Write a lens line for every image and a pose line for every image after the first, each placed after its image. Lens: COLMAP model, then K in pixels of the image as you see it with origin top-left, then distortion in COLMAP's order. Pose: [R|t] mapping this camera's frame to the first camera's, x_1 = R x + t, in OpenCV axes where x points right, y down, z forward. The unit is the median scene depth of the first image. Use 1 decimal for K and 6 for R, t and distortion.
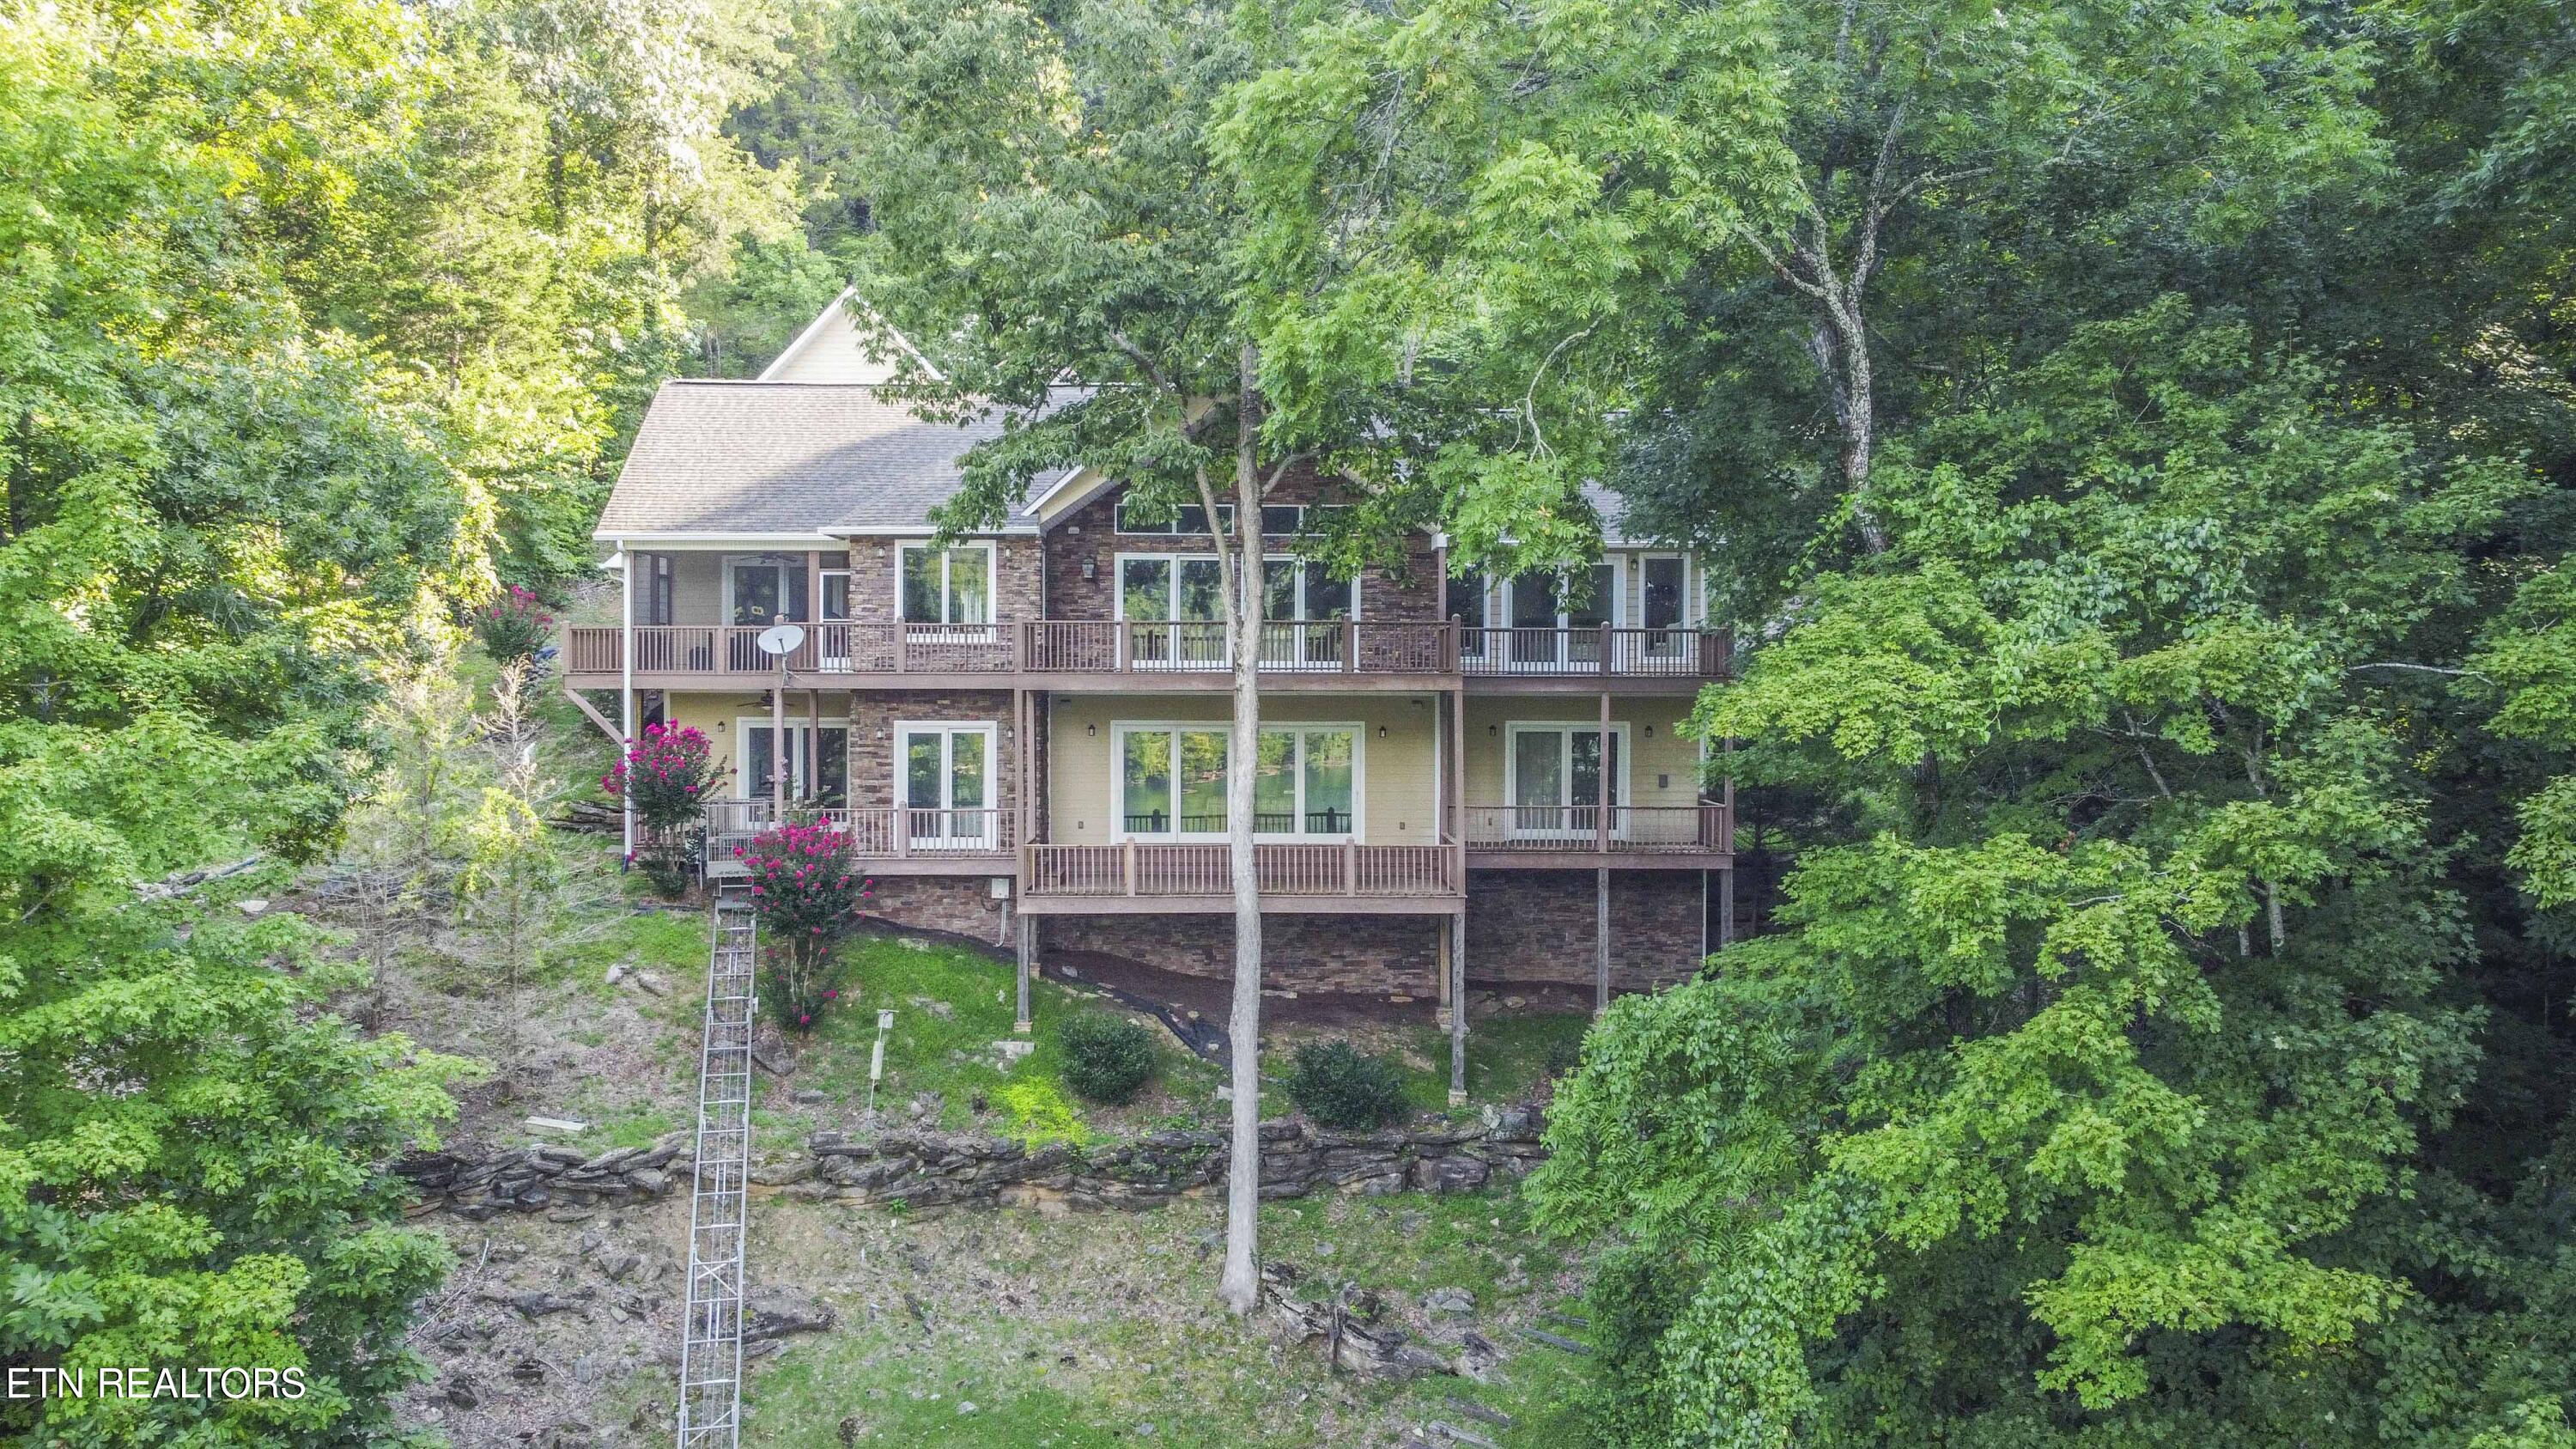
lens RADIAL K [[1950.3, 0, 1288.0], [0, 1950.3, 724.5], [0, 0, 1]] dist [-0.000172, -0.002111]
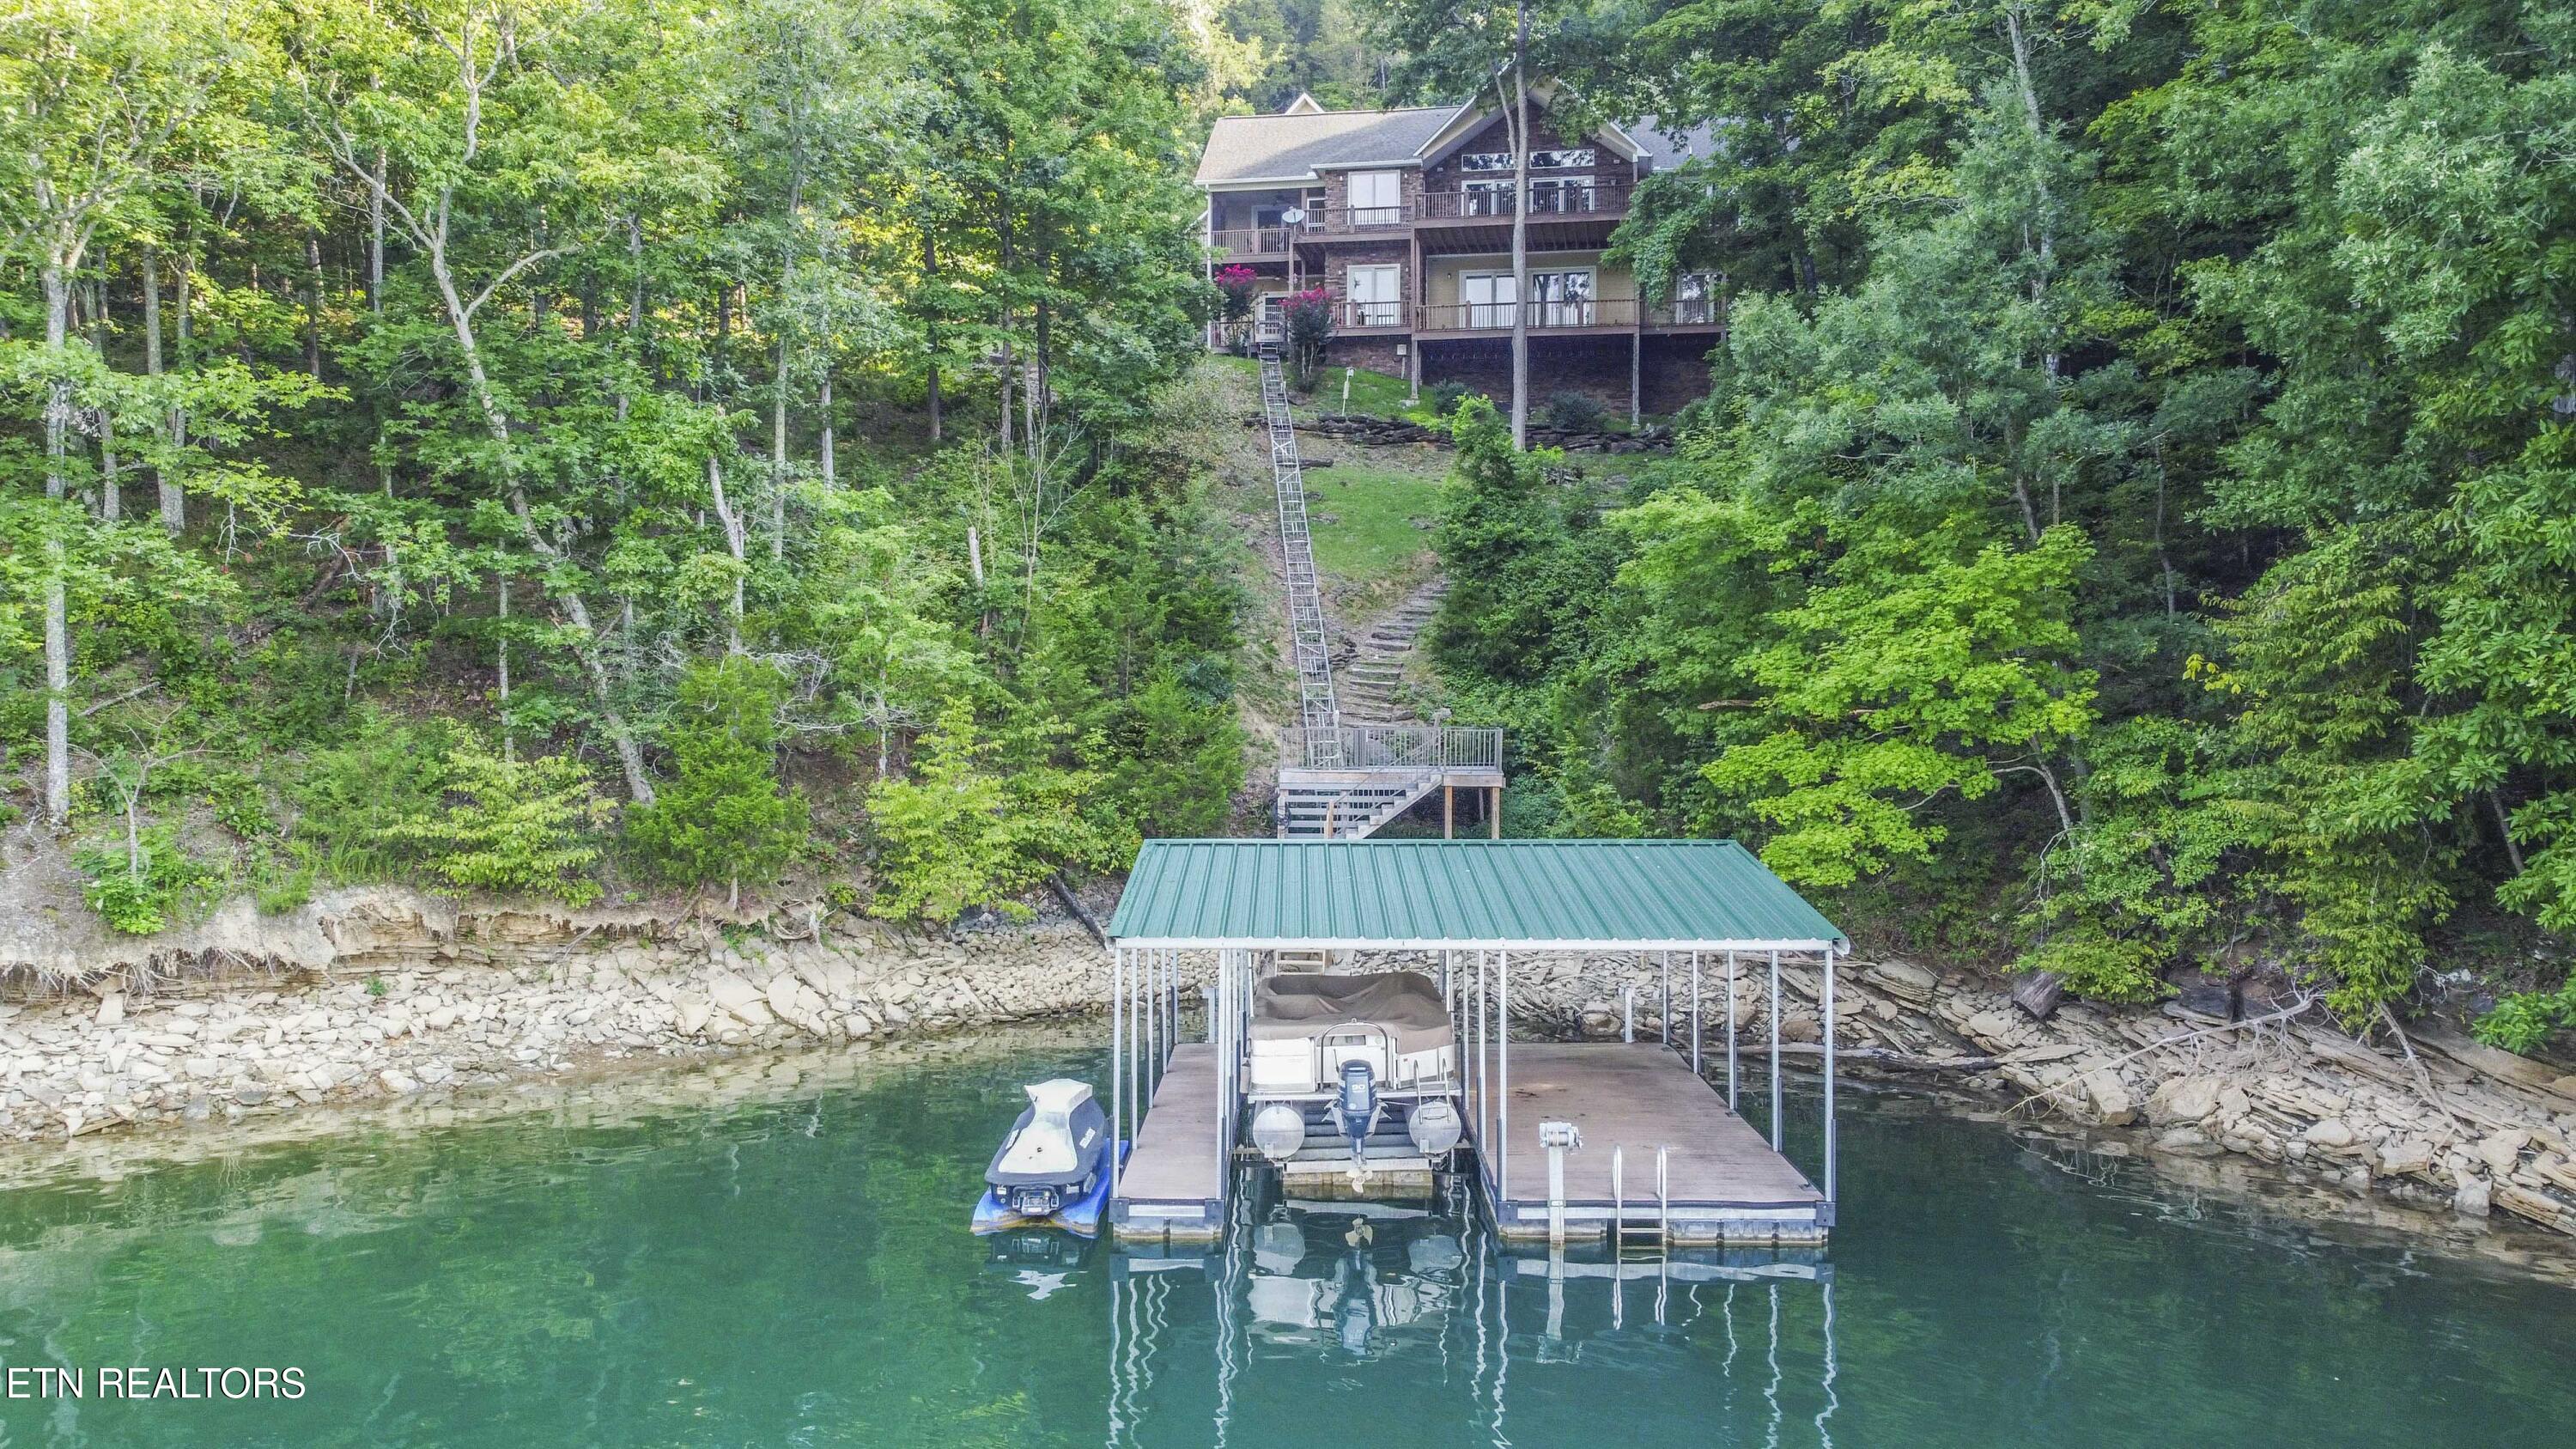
lens RADIAL K [[1950.3, 0, 1288.0], [0, 1950.3, 724.5], [0, 0, 1]] dist [-0.000172, -0.002111]
pose [[0.982879, 0.003825, -0.184212, 0.106667], [-0.003530, 0.999992, 0.001930, 0.489671], [0.184218, -0.001247, 0.982885, -0.994510]]
